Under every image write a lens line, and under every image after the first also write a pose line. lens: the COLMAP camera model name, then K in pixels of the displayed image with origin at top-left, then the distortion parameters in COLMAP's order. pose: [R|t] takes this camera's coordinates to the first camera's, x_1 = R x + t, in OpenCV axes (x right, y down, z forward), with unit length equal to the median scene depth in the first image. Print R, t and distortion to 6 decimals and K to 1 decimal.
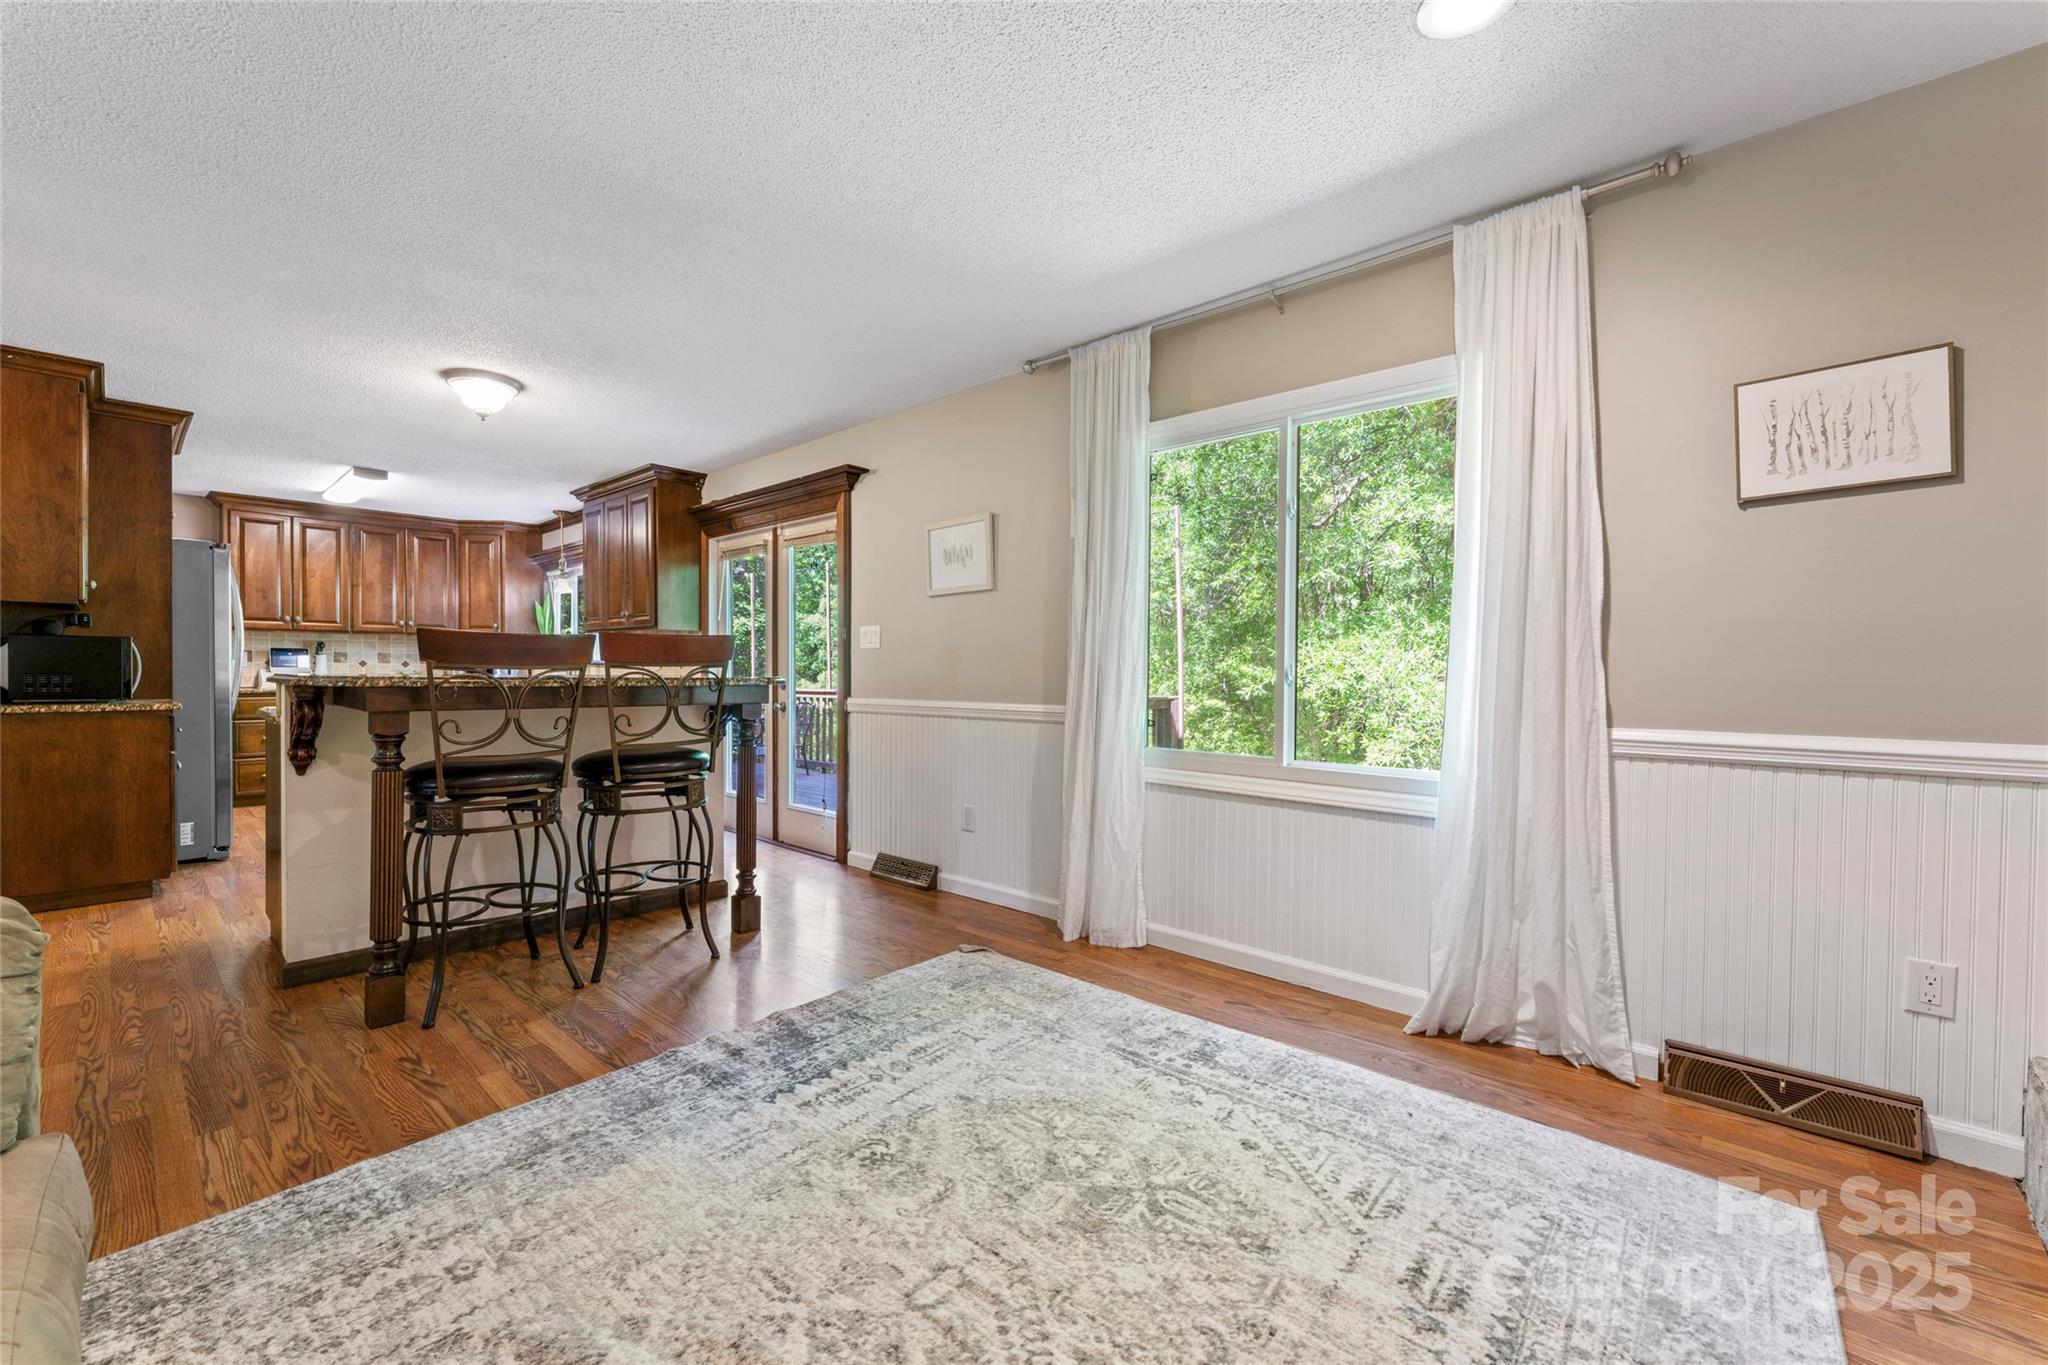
lens RADIAL K [[822.0, 0, 1013.9], [0, 822.0, 686.7], [0, 0, 1]] dist [-0.004541, 0.002076]
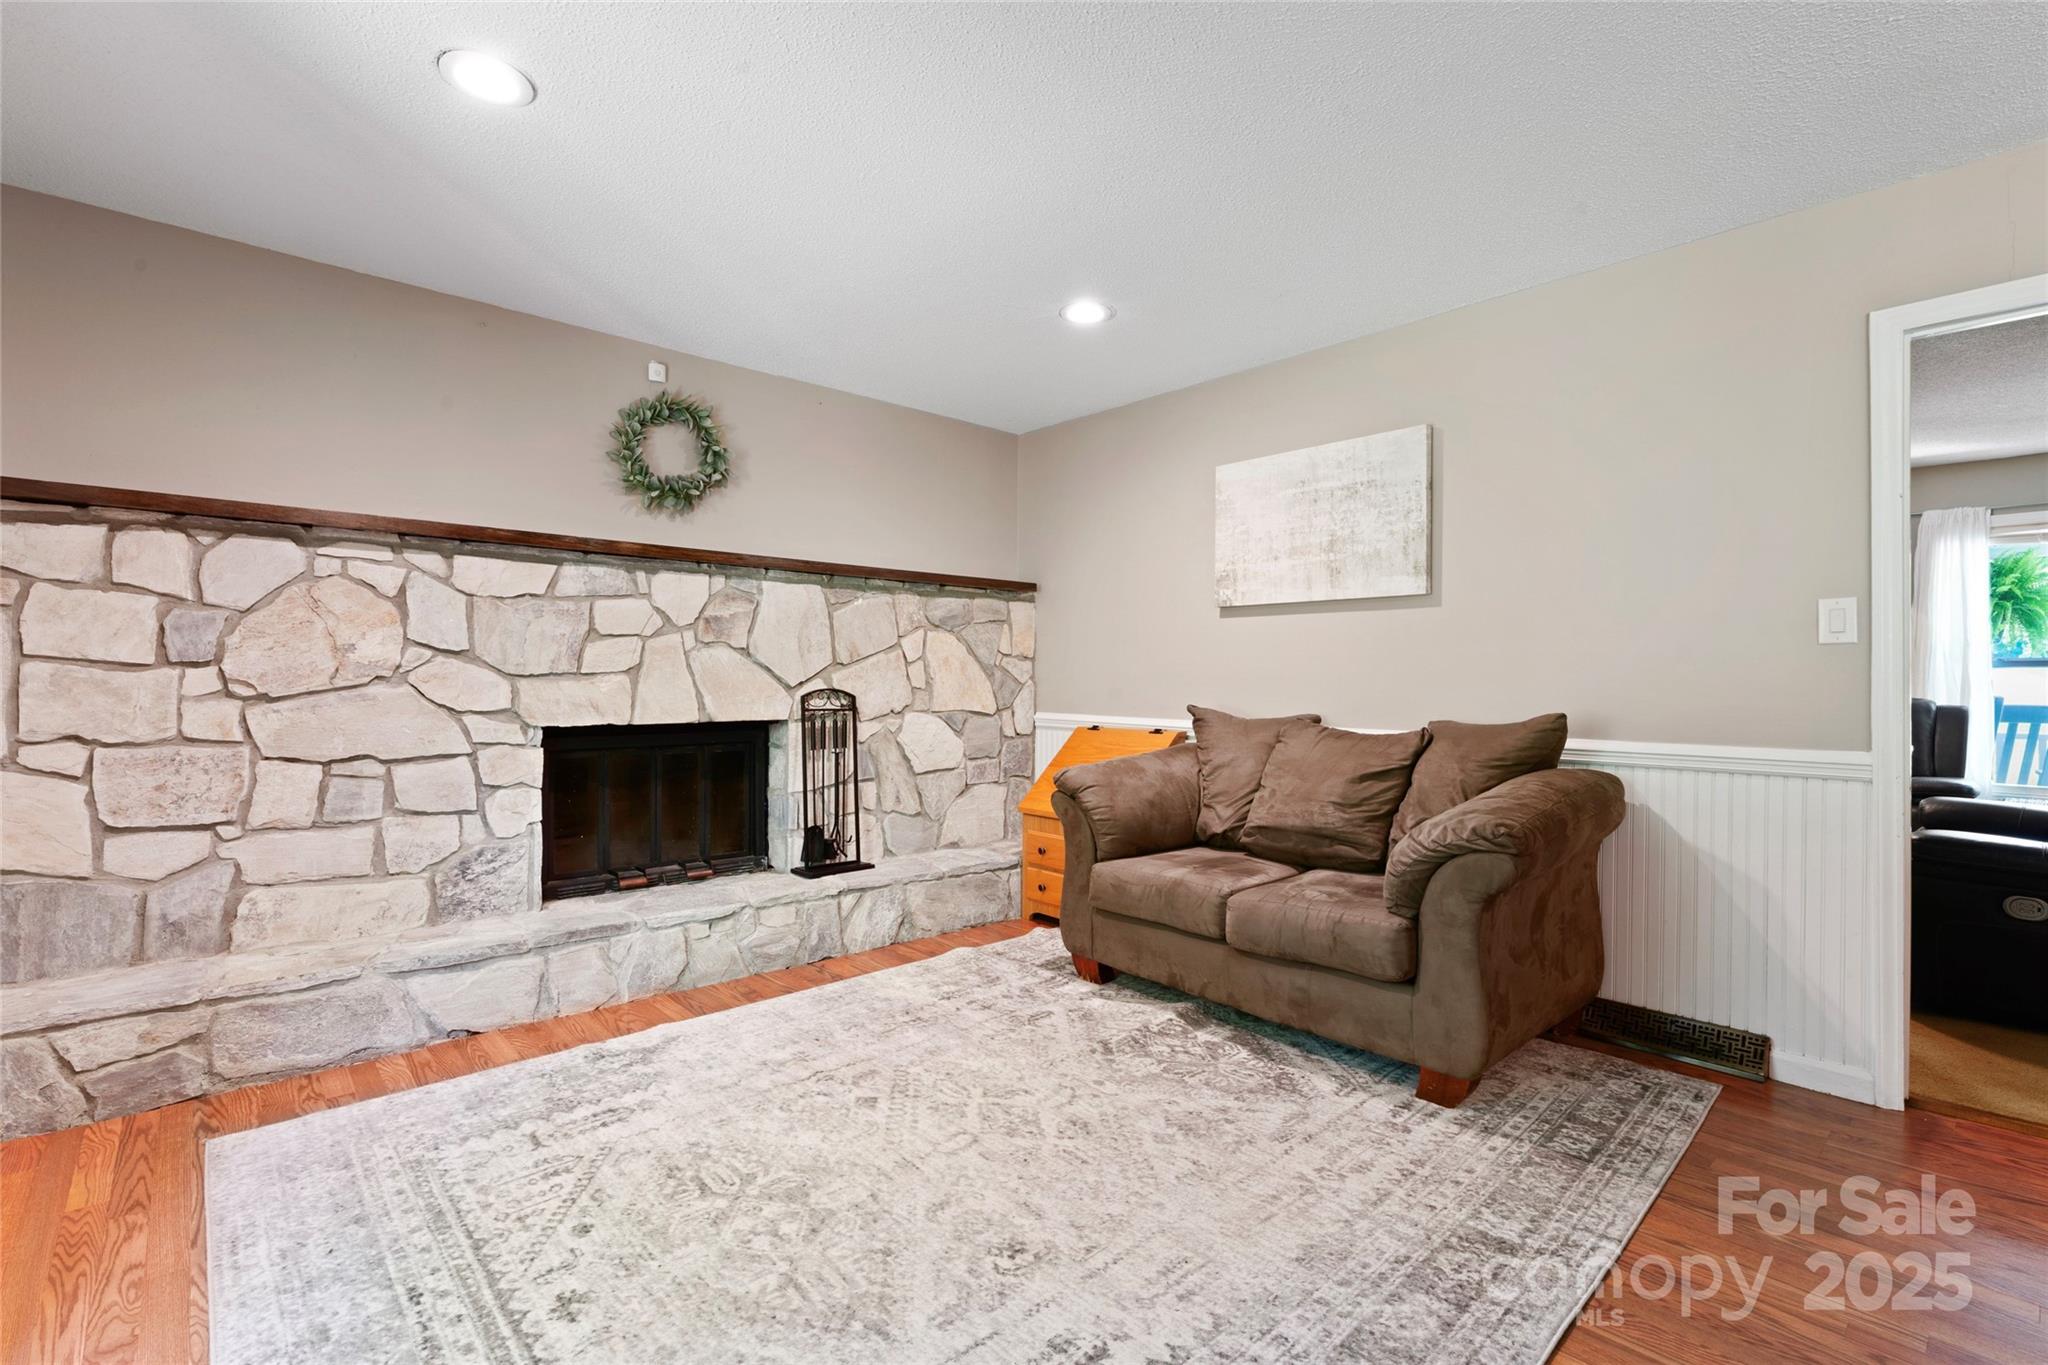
lens RADIAL K [[925.4, 0, 1019.4], [0, 925.4, 685.8], [0, 0, 1]] dist [-0.002904, 0.001588]
pose [[-0.994529, -0.013516, 0.103587, -0.186744], [-0.011127, 0.999659, 0.023605, -0.031742], [-0.103871, 0.022323, -0.994340, 1.338794]]
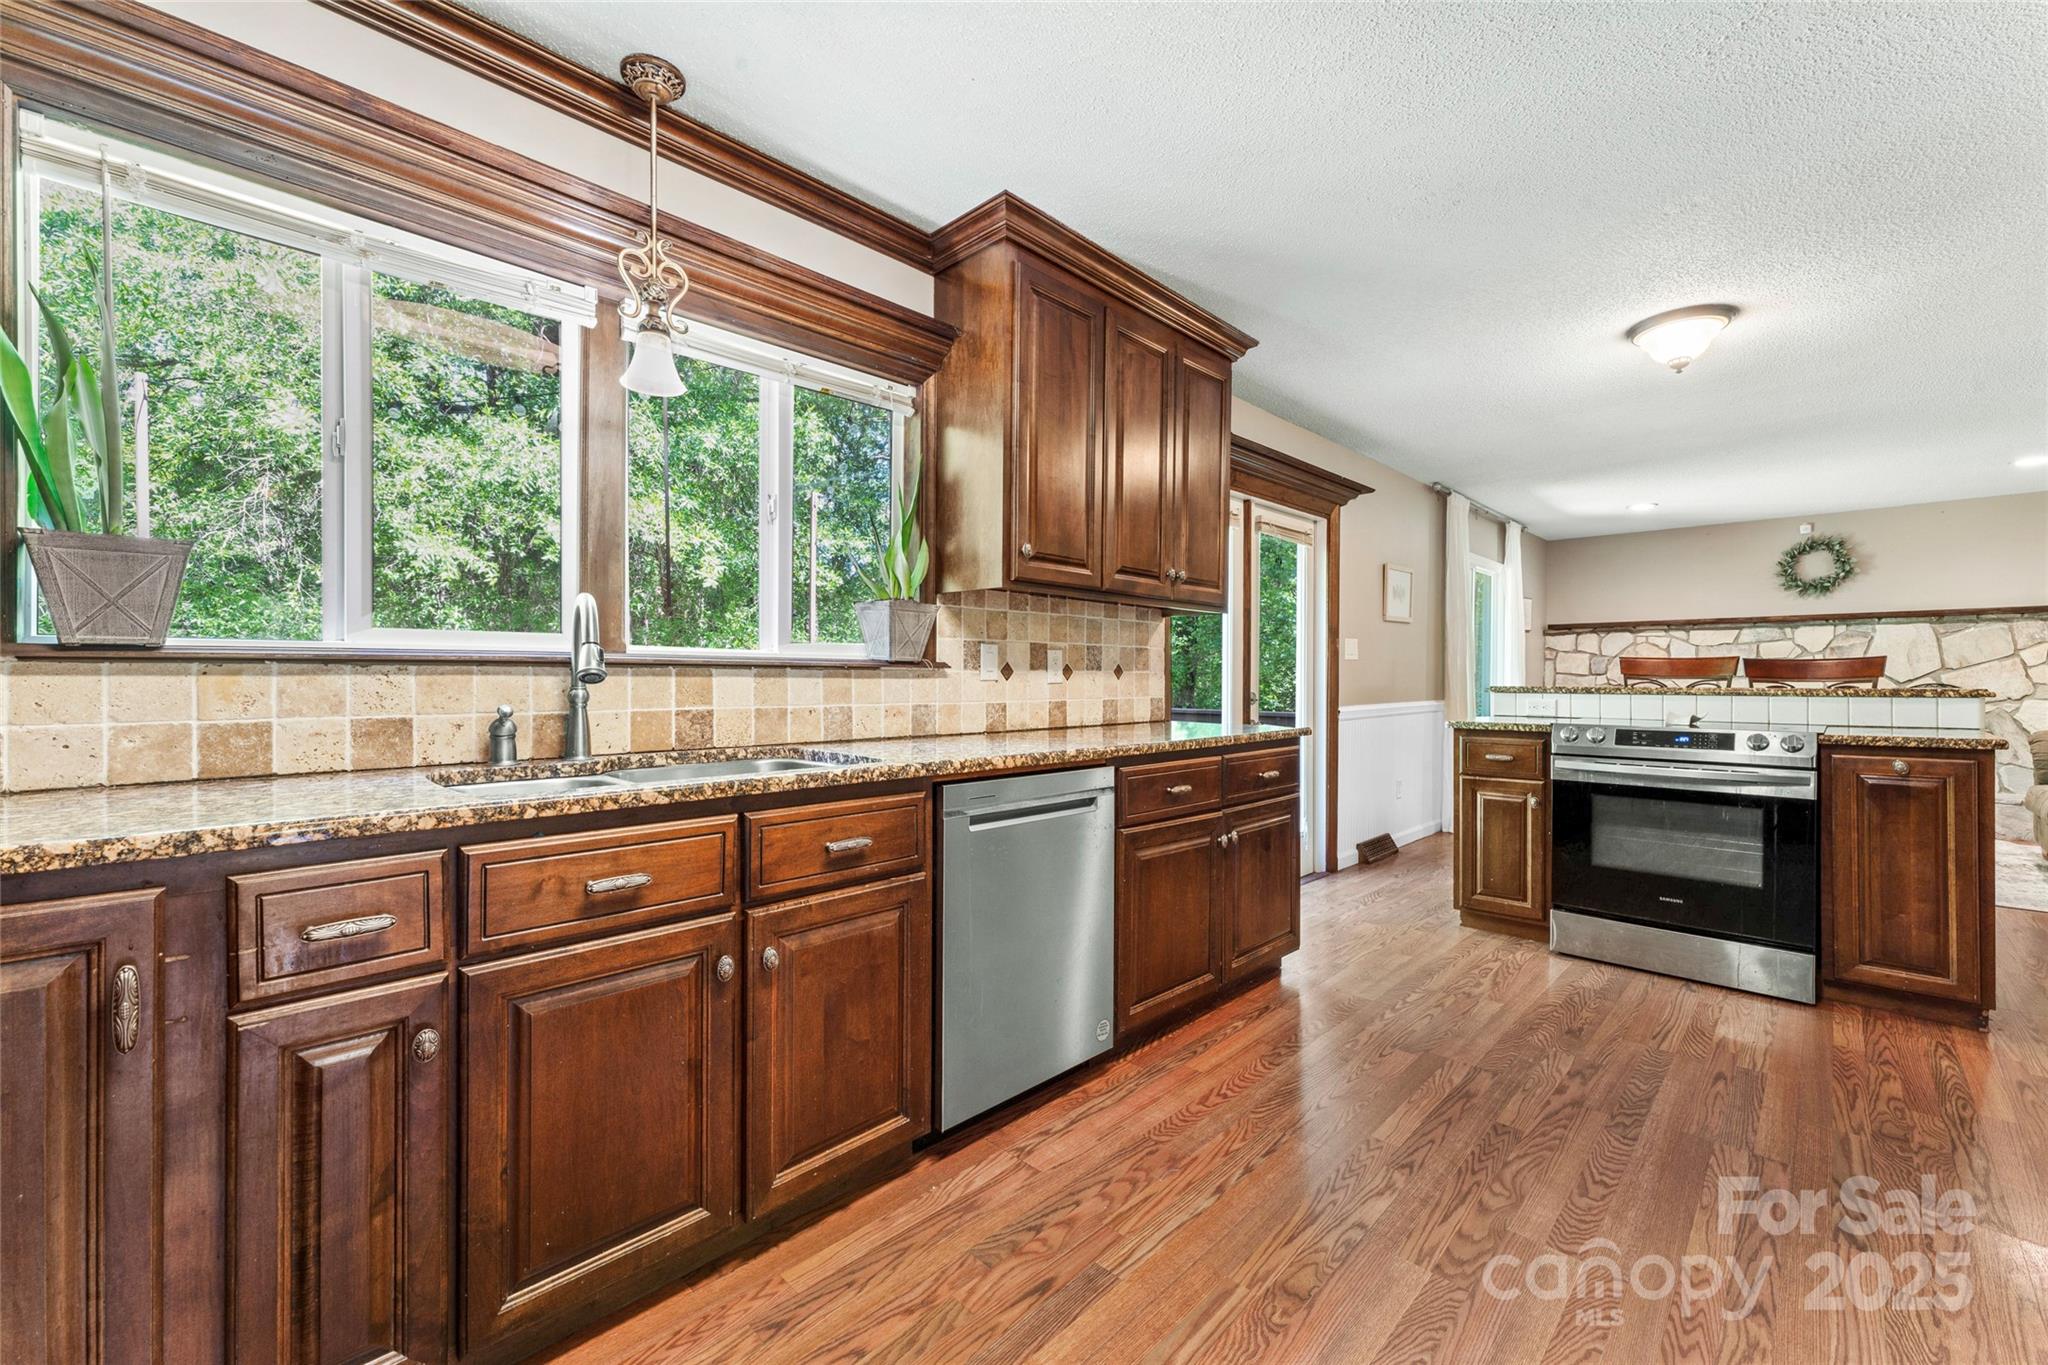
lens RADIAL K [[822.0, 0, 1016.7], [0, 822.0, 681.5], [0, 0, 1]] dist [-0.004541, 0.002076]
pose [[0.046241, -0.010297, 0.998877, -2.134425], [0.017606, 0.999800, 0.009491, -0.060436], [-0.998775, 0.017148, 0.046413, 2.322952]]
